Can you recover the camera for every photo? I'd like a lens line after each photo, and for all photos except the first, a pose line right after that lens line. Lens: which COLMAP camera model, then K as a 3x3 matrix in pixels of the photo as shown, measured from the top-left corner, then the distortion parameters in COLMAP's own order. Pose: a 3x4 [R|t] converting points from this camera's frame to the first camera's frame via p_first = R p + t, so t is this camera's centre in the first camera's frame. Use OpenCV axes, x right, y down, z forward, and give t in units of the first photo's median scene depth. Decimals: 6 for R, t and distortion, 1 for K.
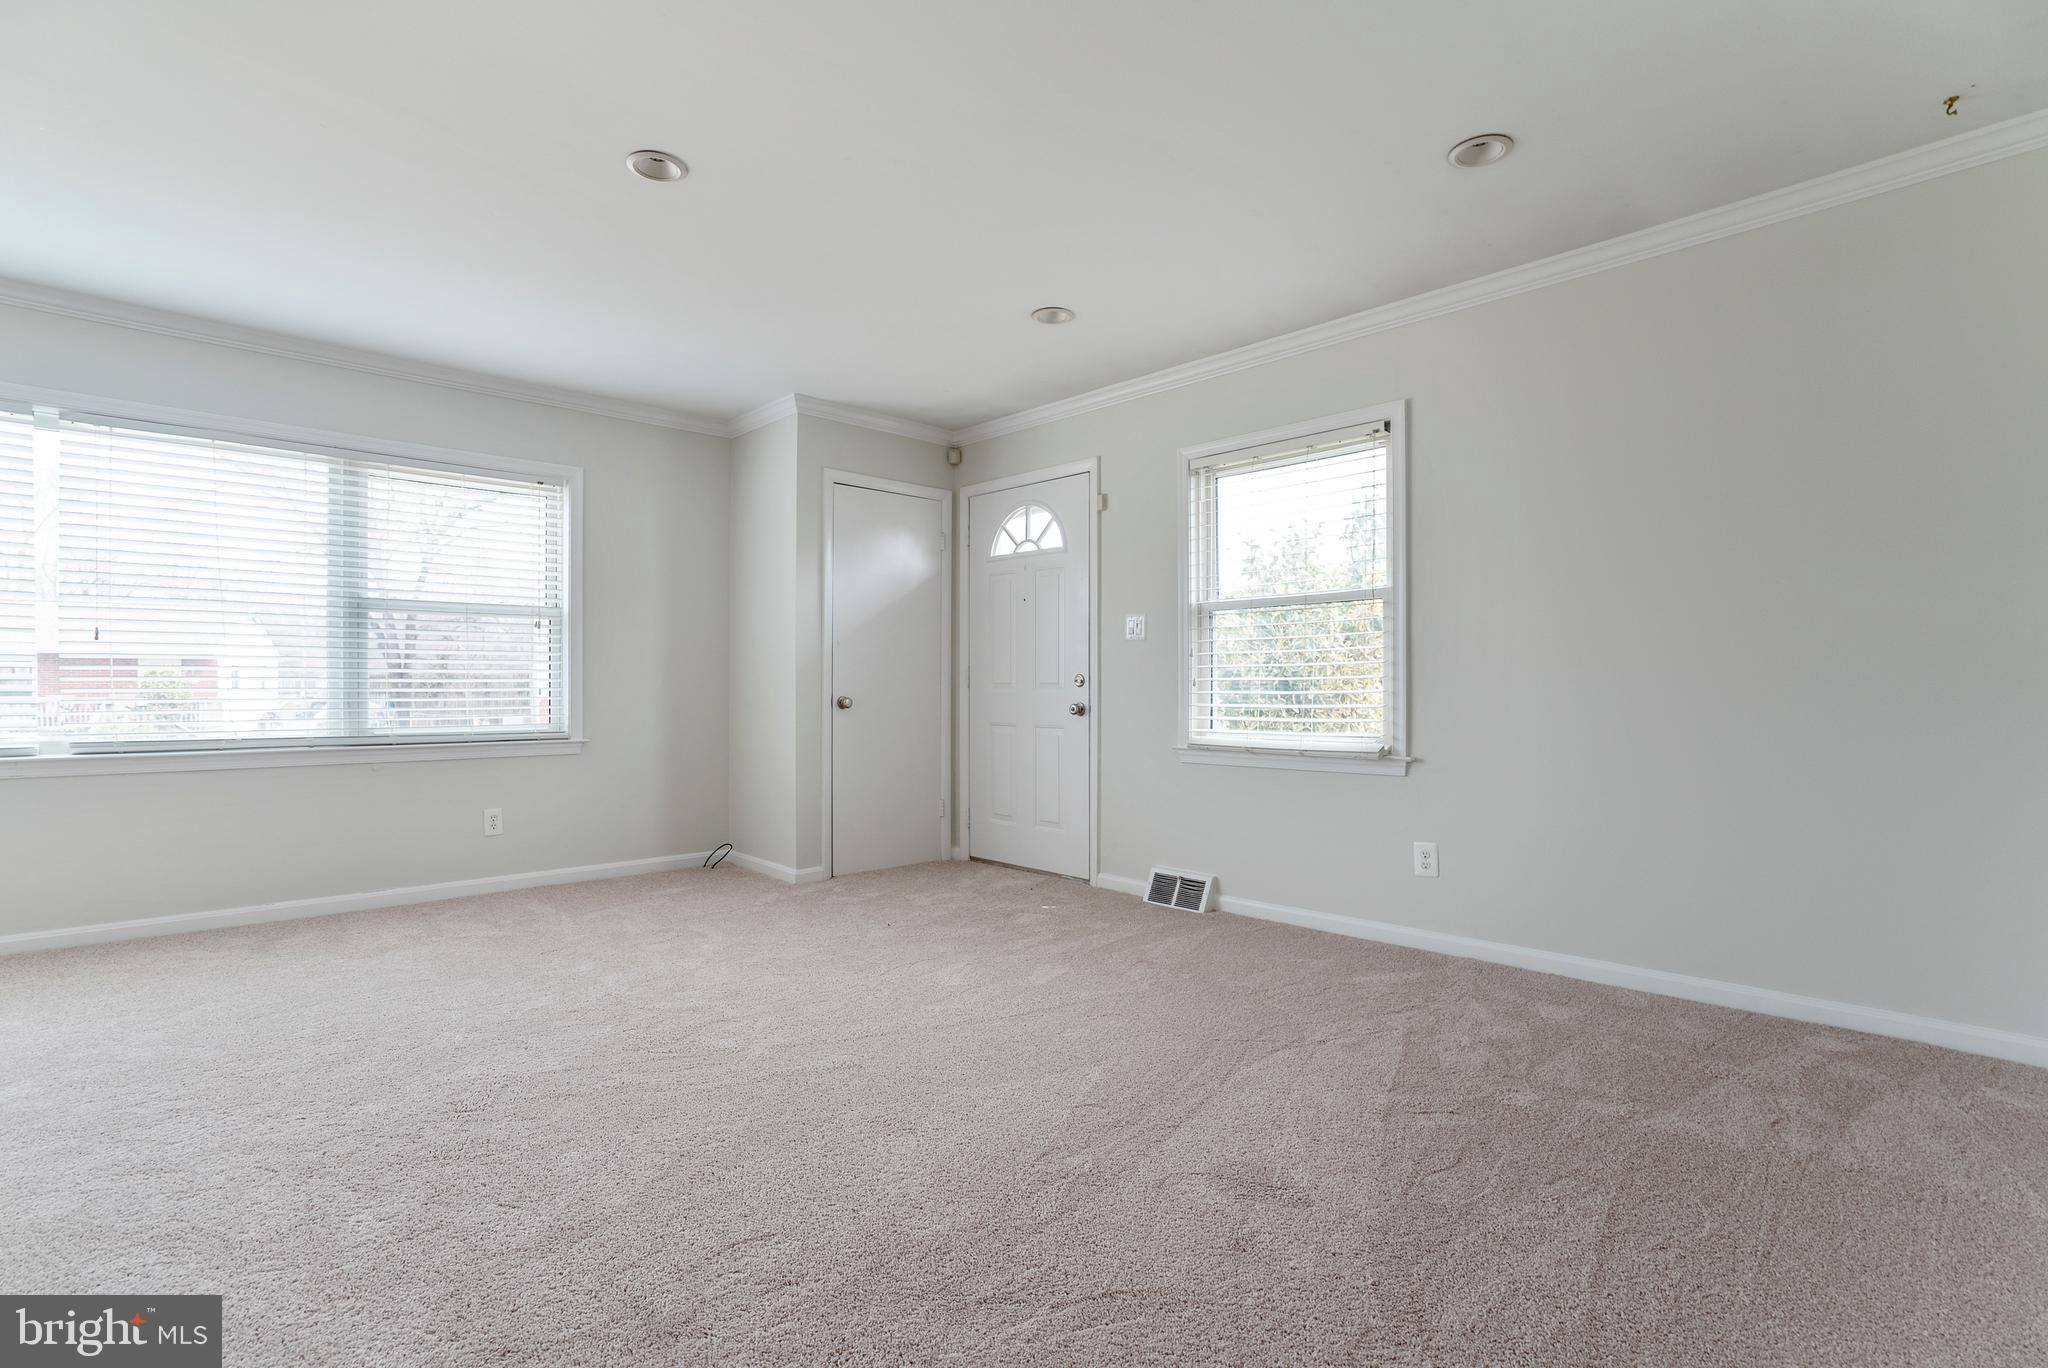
lens RADIAL K [[984.1, 0, 1020.2], [0, 984.1, 695.4], [0, 0, 1]] dist [-0.048872, 0.026308]
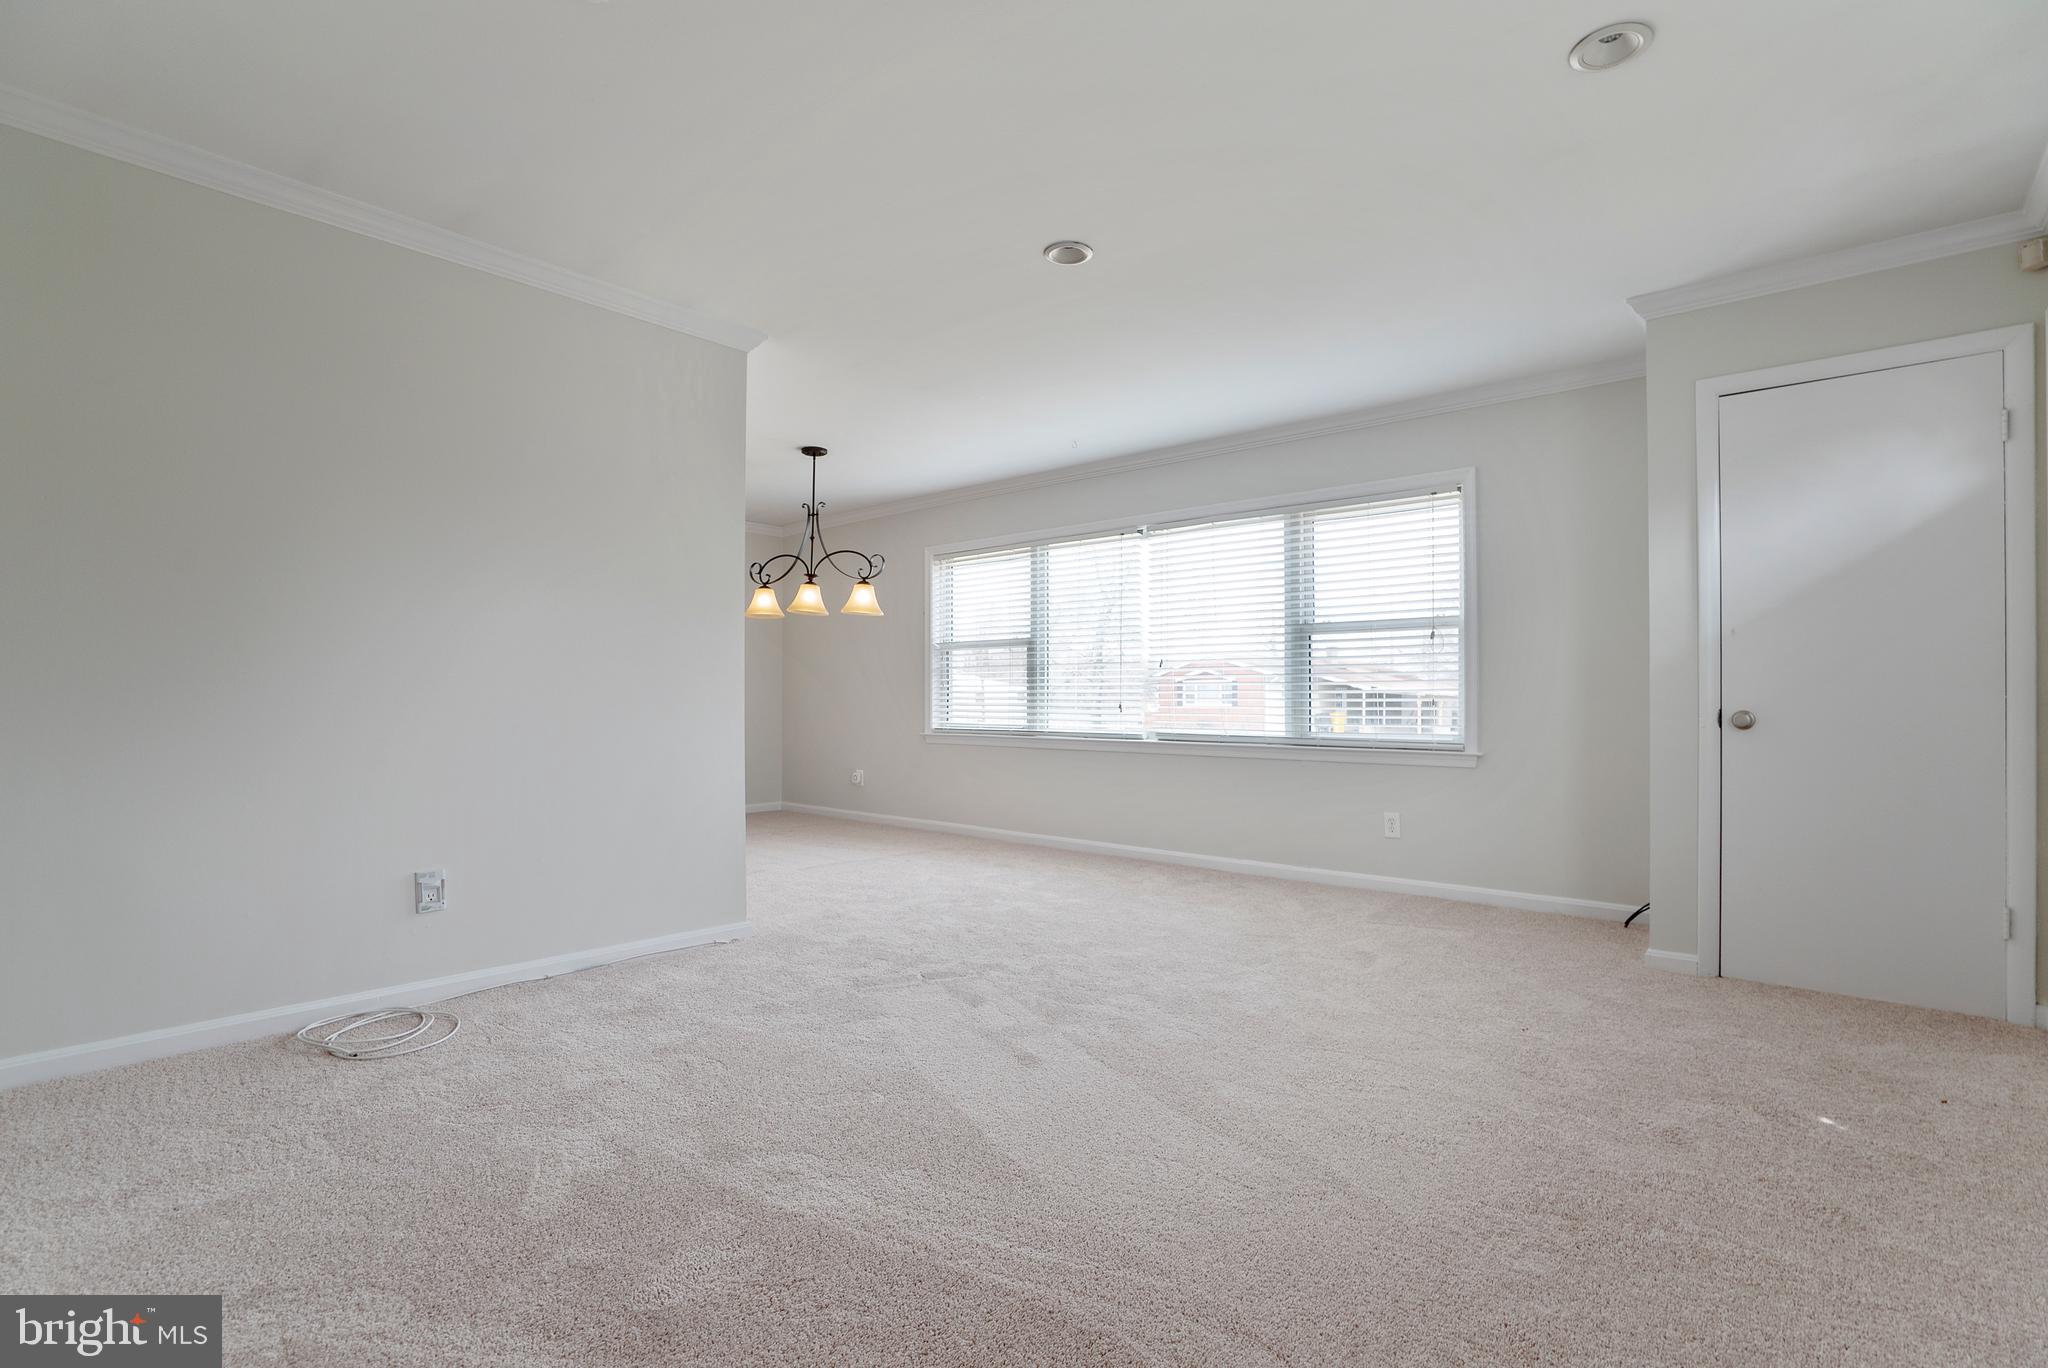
lens RADIAL K [[984.1, 0, 1020.2], [0, 984.1, 695.4], [0, 0, 1]] dist [-0.048872, 0.026308]
pose [[0.065206, -0.002174, -0.997869, 0.525388], [-0.005534, 0.999981, -0.002540, -0.005879], [0.997857, 0.005687, 0.065192, 0.564332]]
